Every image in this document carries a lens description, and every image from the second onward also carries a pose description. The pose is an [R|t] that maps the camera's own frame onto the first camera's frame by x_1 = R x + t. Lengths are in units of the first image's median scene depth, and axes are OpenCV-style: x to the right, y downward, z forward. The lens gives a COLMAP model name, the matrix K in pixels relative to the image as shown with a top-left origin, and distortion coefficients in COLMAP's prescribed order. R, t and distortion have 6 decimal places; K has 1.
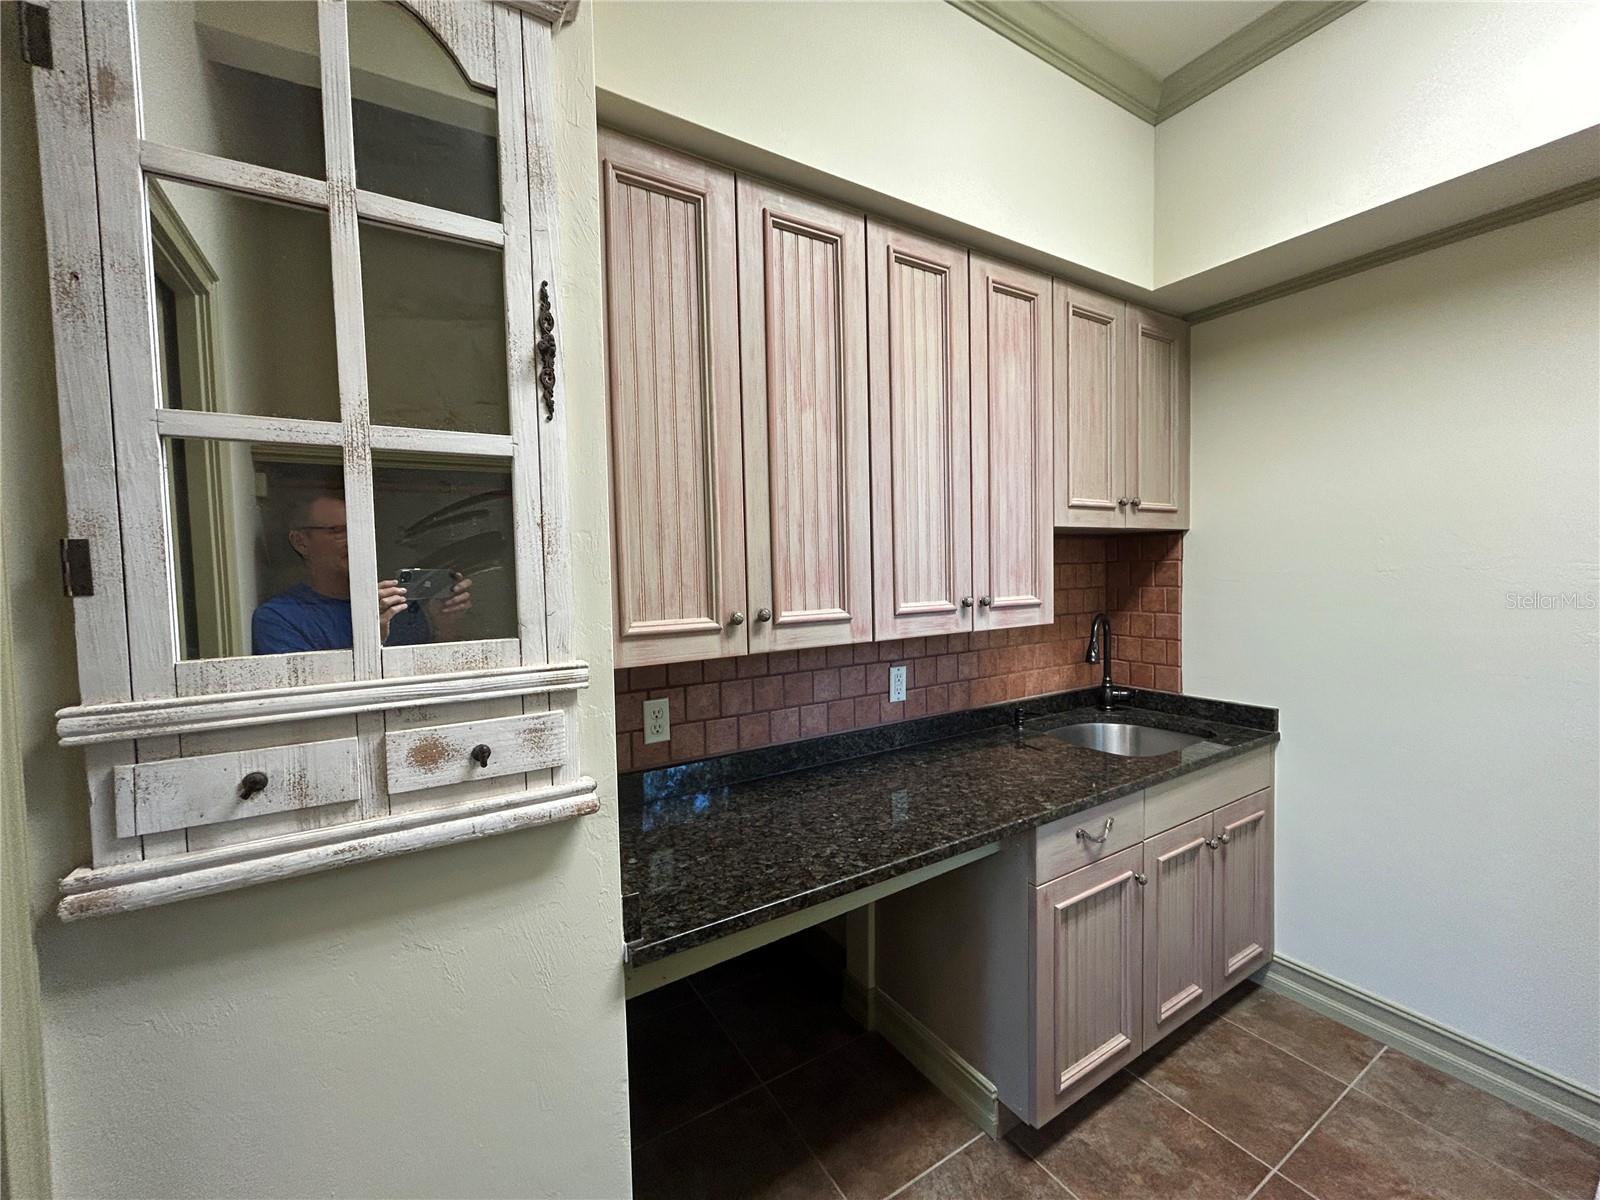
lens RADIAL K [[649.7, 0, 800.2], [0, 649.7, 596.1], [0, 0, 1]] dist [-0.002736, 0.000237]
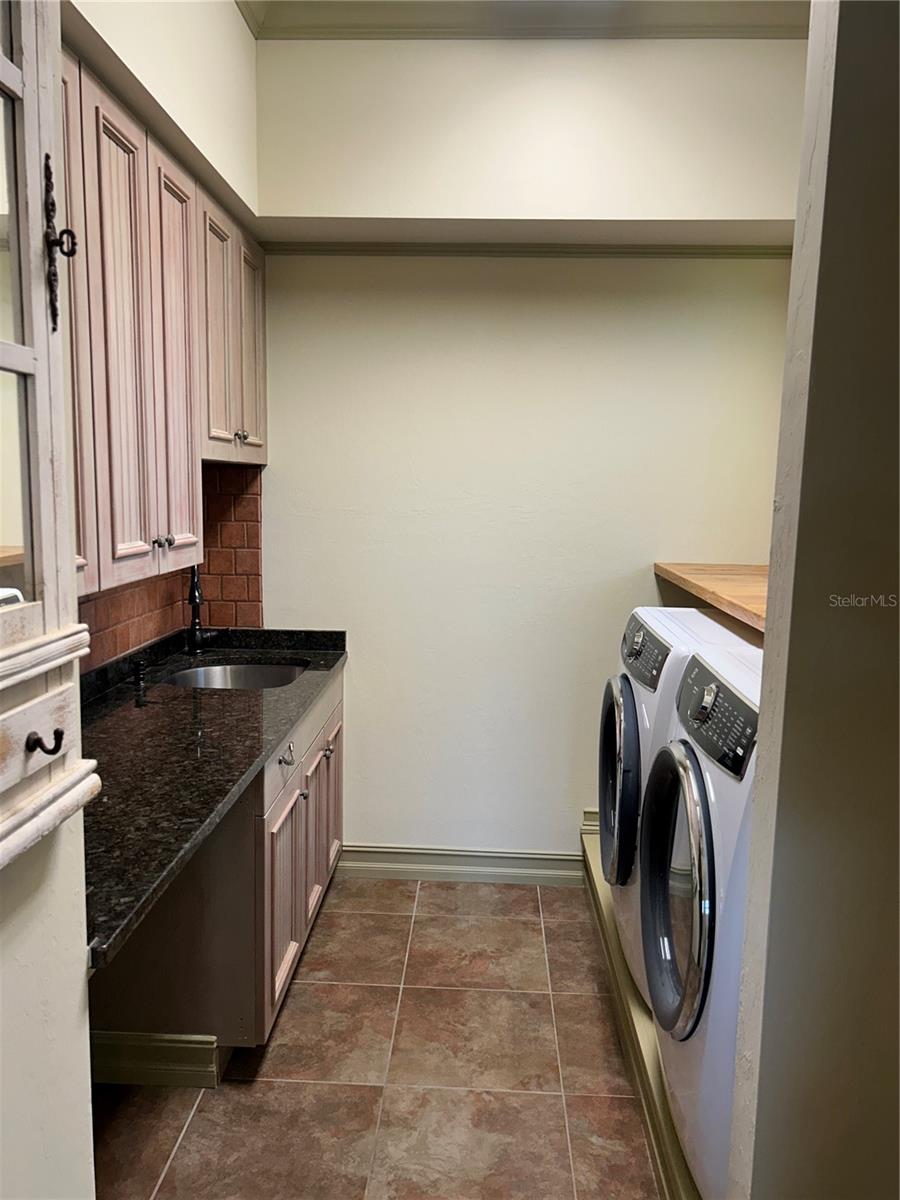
lens RADIAL K [[901.6, 0, 449.8], [0, 901.6, 601.5], [0, 0, 1]] dist [0.018021, -0.007139]
pose [[0.560124, -0.074893, 0.825017, -0.537827], [0.005535, 0.996221, 0.086677, -0.014651], [-0.828390, -0.043983, 0.558422, -0.030571]]
